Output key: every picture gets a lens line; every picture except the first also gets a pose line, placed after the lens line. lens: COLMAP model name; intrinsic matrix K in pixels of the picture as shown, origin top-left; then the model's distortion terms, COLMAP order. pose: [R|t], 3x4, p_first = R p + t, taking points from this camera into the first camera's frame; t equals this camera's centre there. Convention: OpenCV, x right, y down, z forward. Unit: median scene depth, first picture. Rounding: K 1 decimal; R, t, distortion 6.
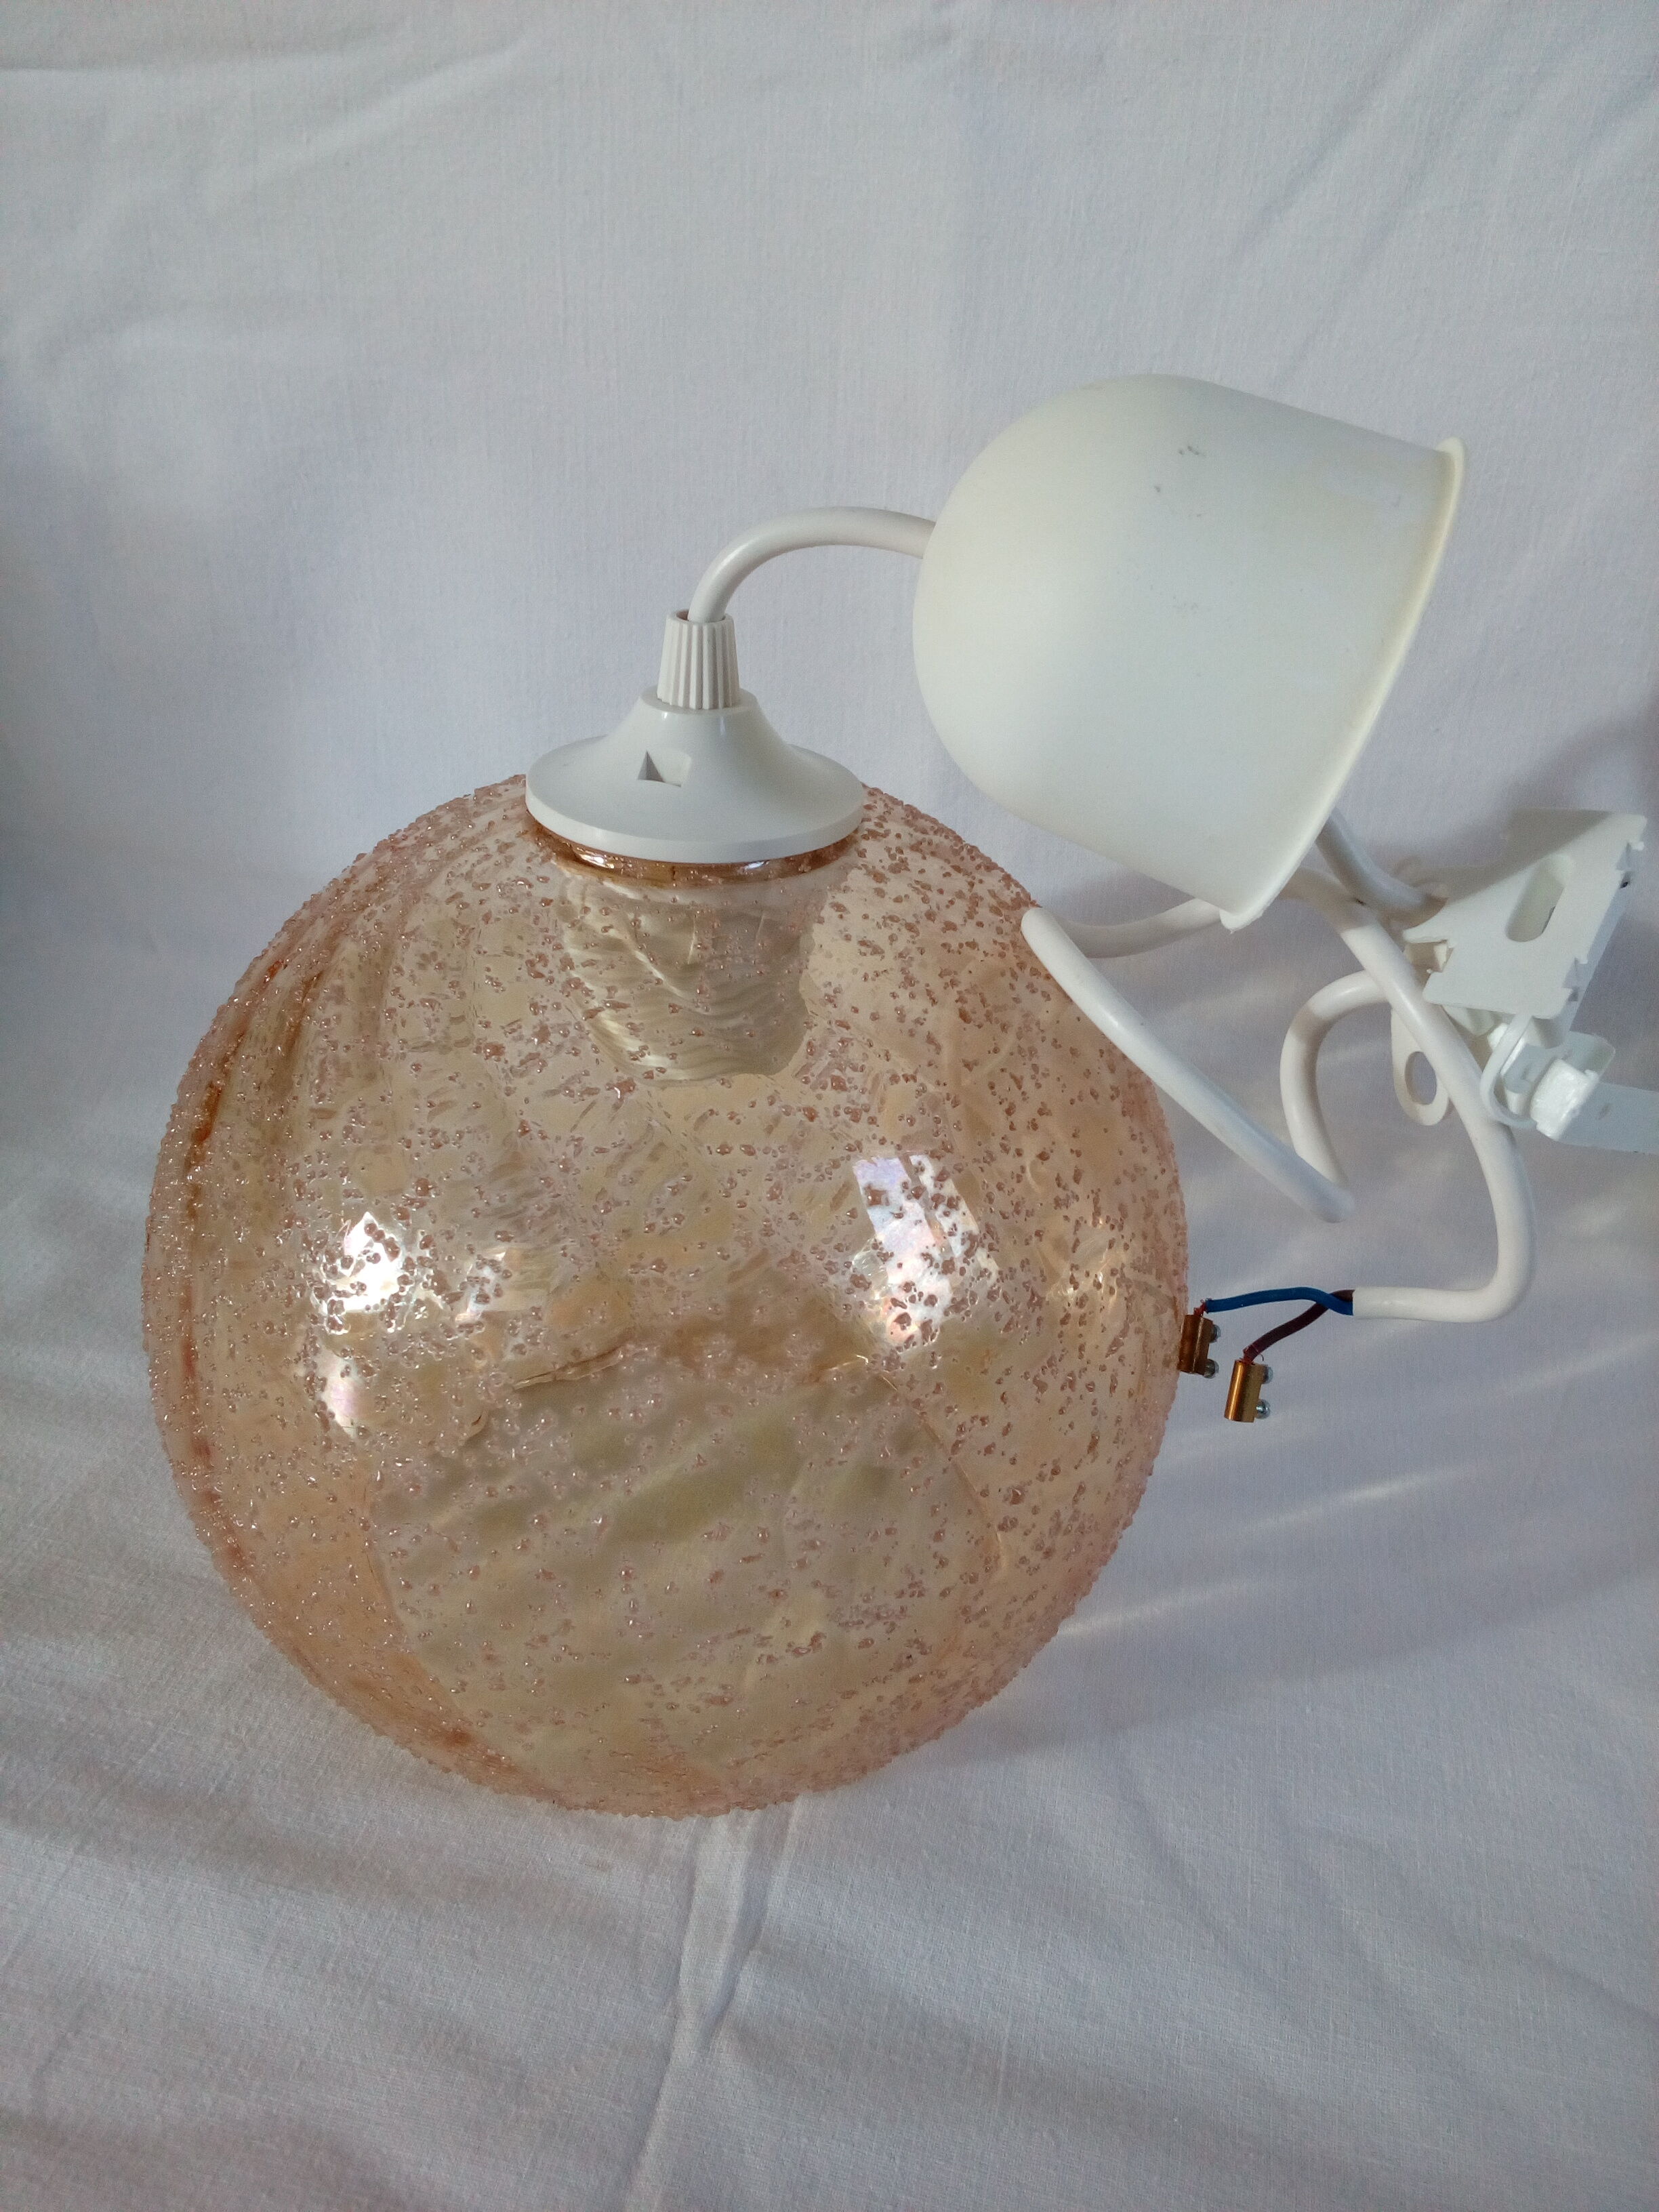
lens RADIAL K [[1817.6, 0, 812.8], [0, 1817.6, 1121.1], [0, 0, 1]] dist [-0.051835, 0.001459]
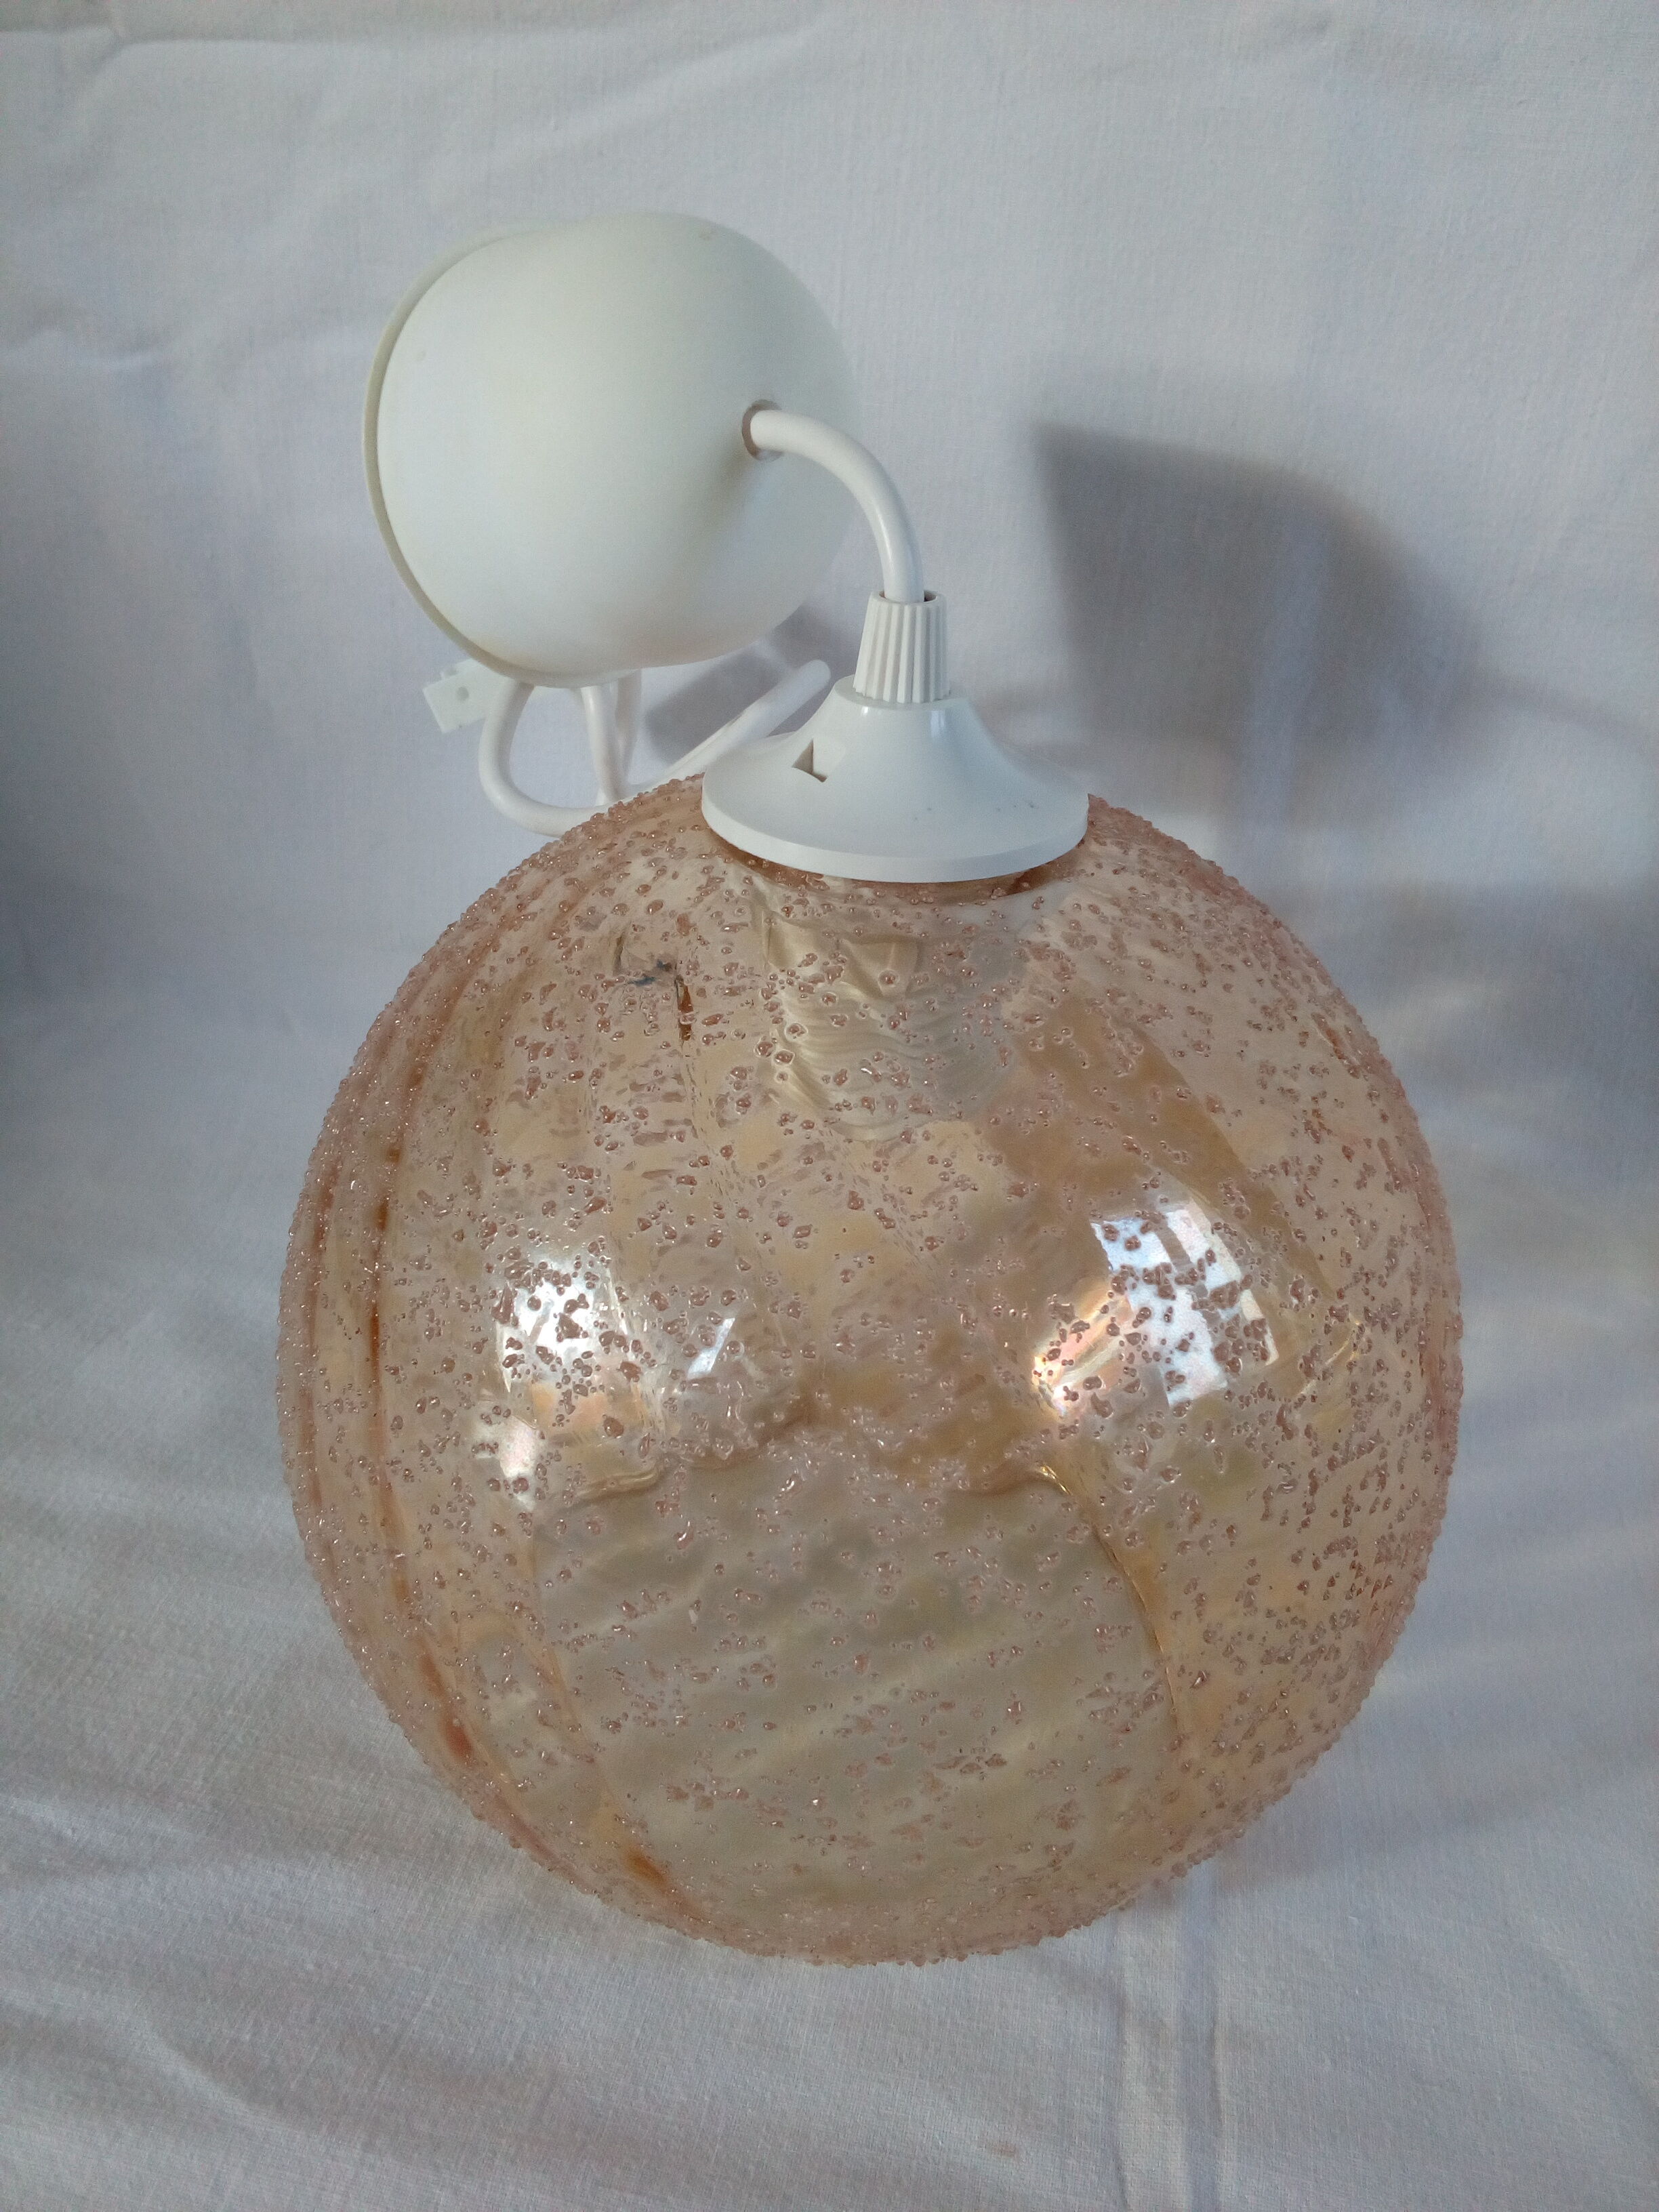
lens RADIAL K [[1817.6, 0, 789.0], [0, 1817.6, 1108.6], [0, 0, 1]] dist [-0.051835, 0.001459]
pose [[0.999369, 0.009088, 0.034334, -0.227122], [-0.007293, 0.998618, -0.052048, -0.016458], [-0.034760, 0.051764, 0.998054, 0.151903]]
